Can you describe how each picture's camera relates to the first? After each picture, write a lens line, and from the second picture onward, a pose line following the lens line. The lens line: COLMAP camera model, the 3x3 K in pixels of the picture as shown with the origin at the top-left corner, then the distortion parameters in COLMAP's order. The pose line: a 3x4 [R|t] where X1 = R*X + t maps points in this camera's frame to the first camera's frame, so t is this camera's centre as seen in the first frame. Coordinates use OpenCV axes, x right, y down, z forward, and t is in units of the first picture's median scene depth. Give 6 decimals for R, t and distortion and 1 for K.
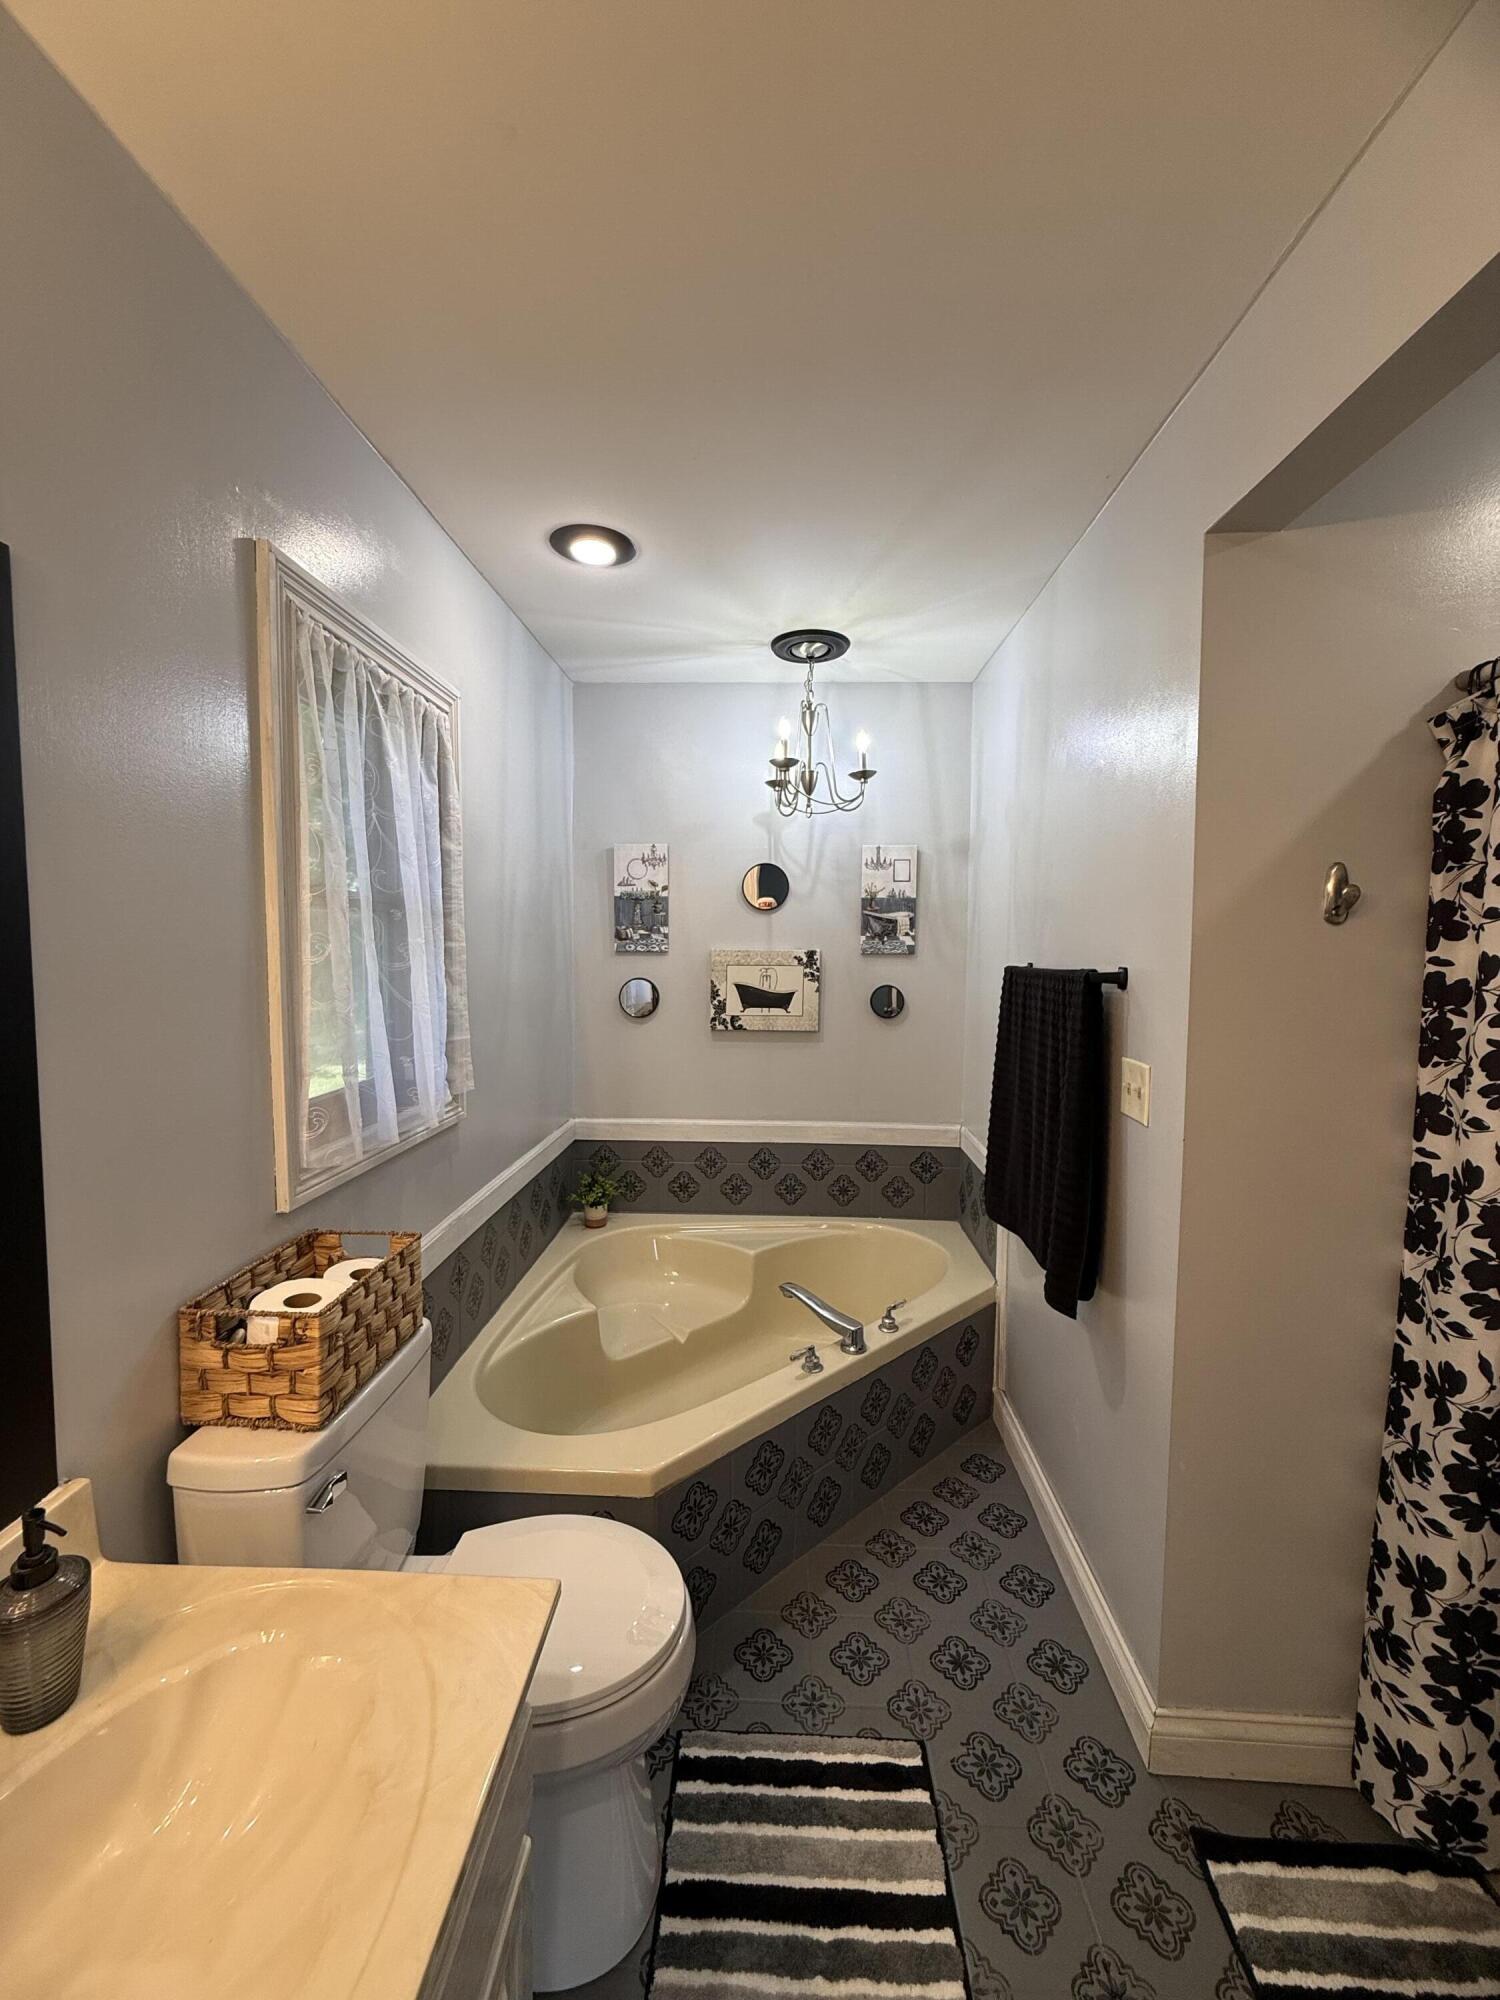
lens RADIAL K [[795.6, 0, 754.0], [0, 795.6, 995.8], [0, 0, 1]] dist [-0.000380, 0.000284]
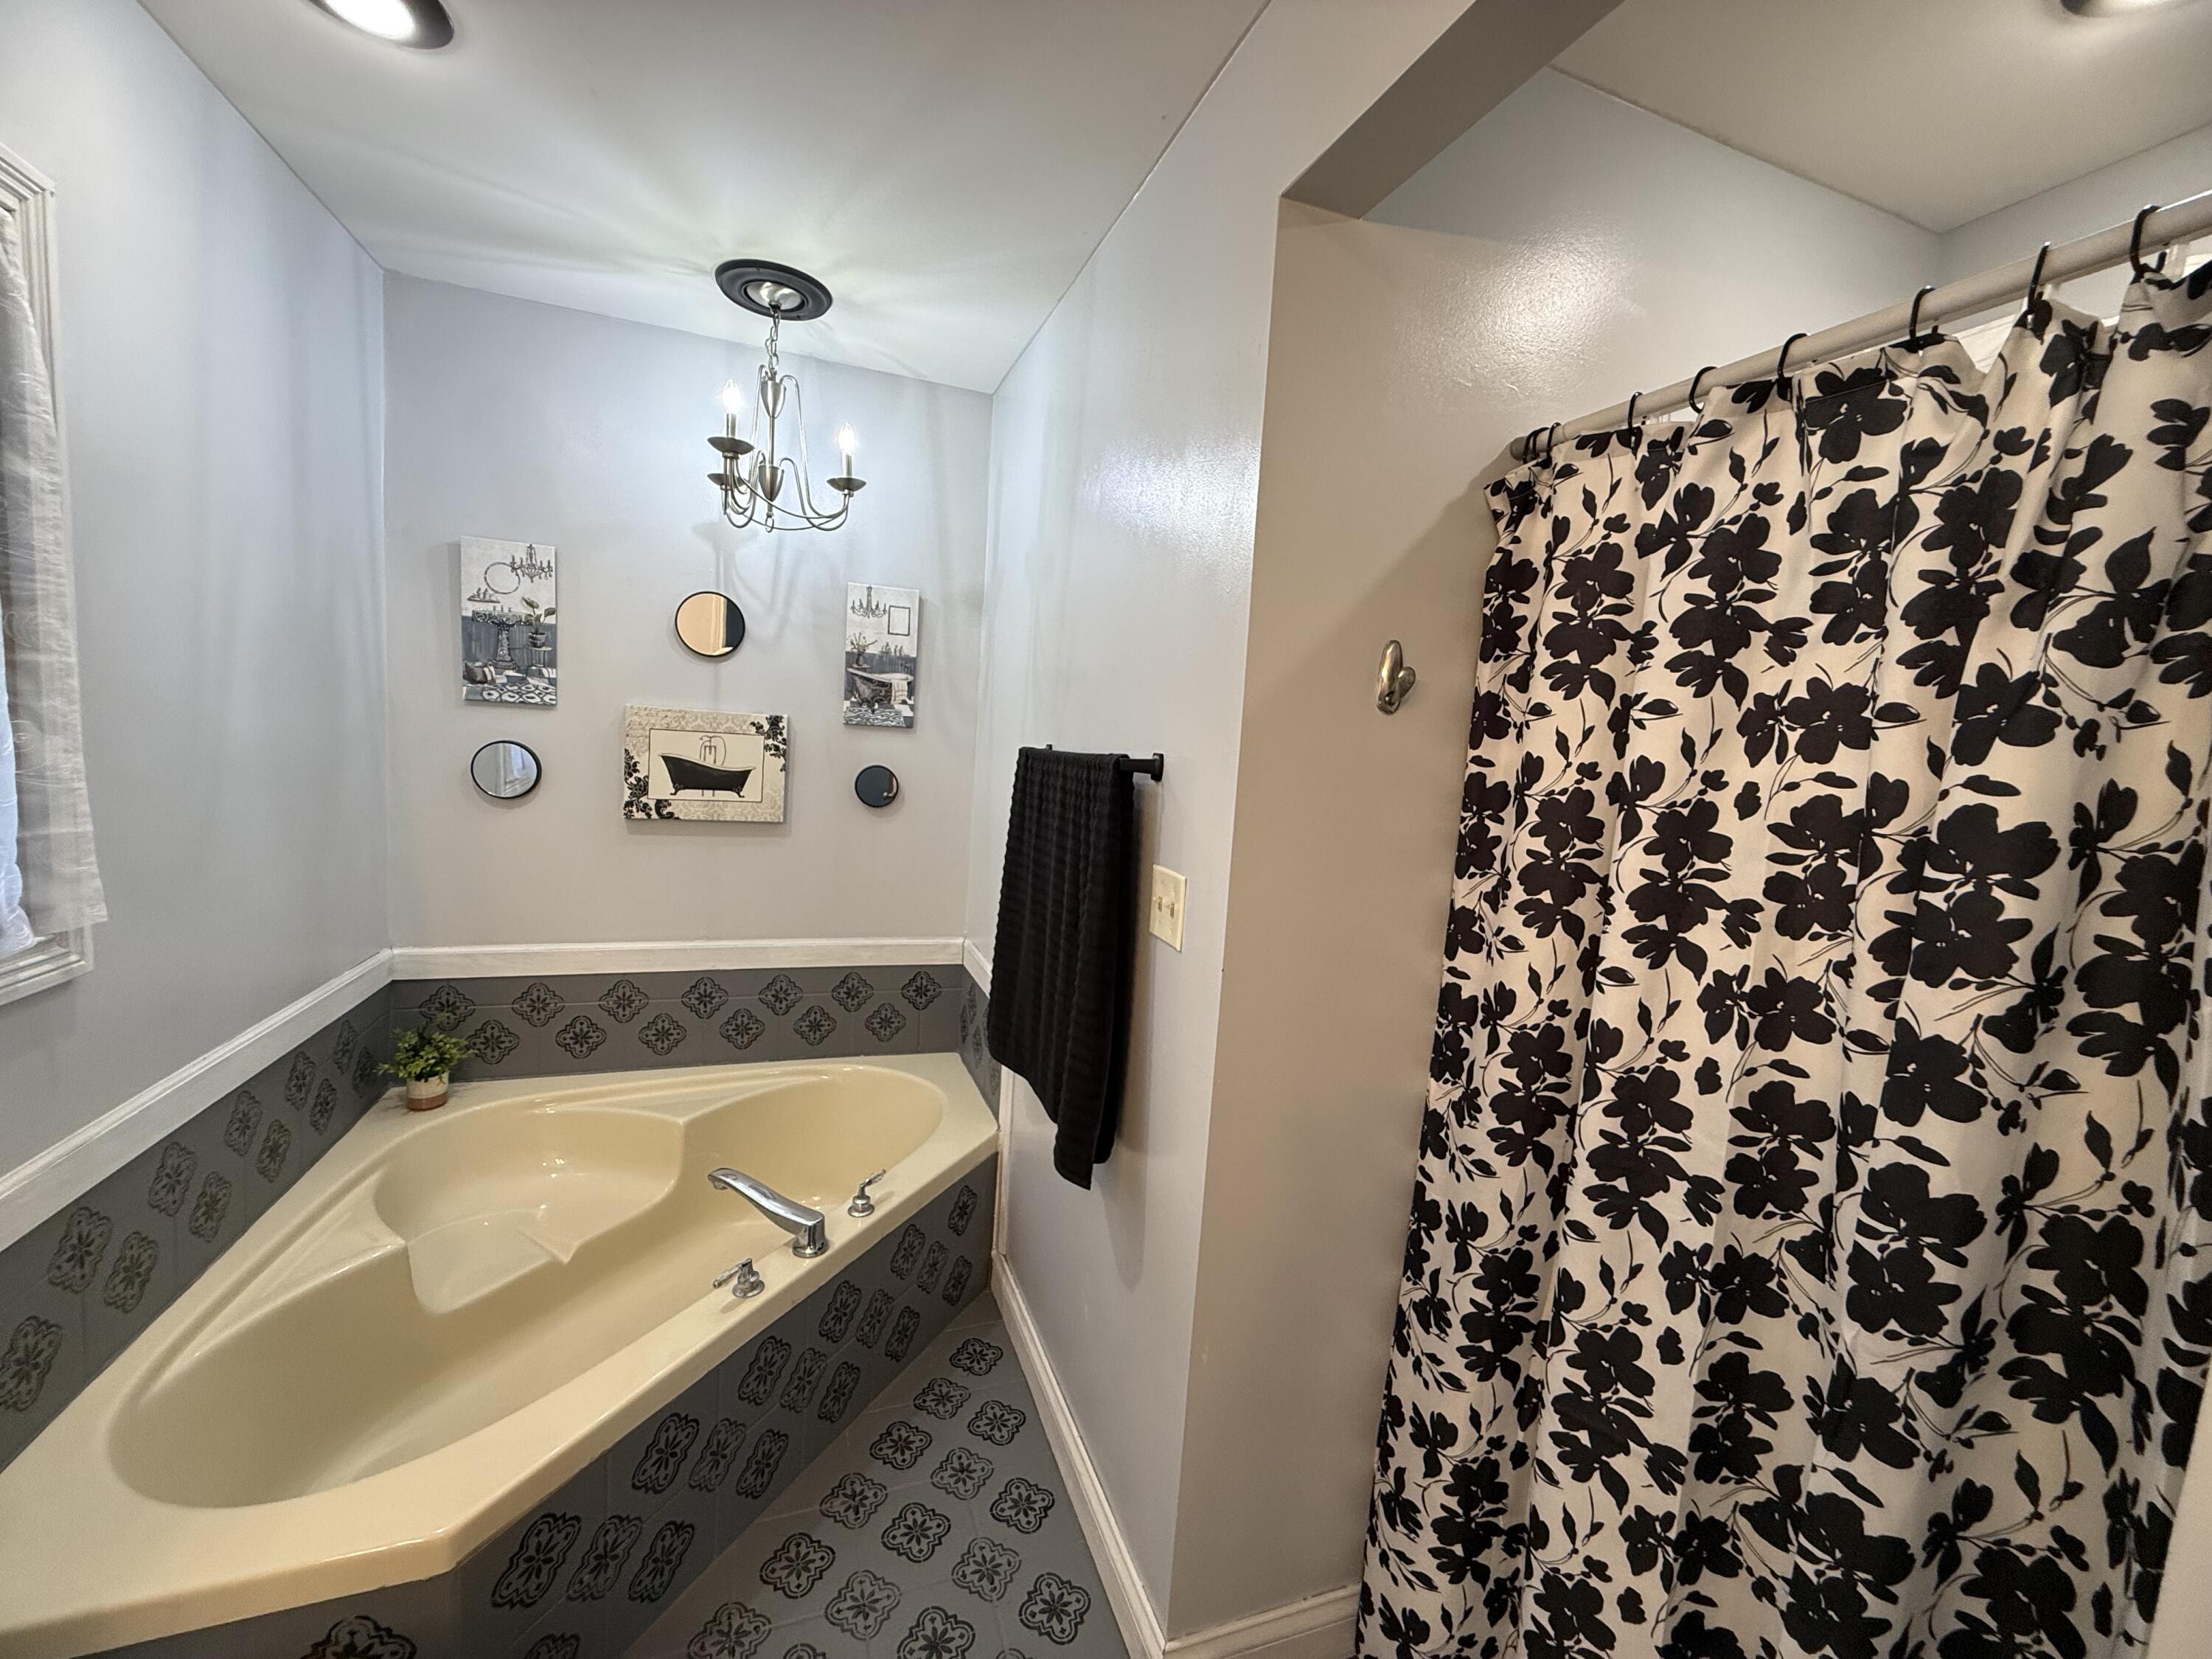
lens RADIAL K [[880.0, 0, 1100.7], [0, 880.0, 823.7], [0, 0, 1]] dist [-0.000380, 0.000284]
pose [[0.922776, 0.013672, 0.385093, 0.051151], [-0.032880, 0.998519, 0.043338, -0.001171], [-0.383931, -0.052653, 0.921859, 0.150073]]
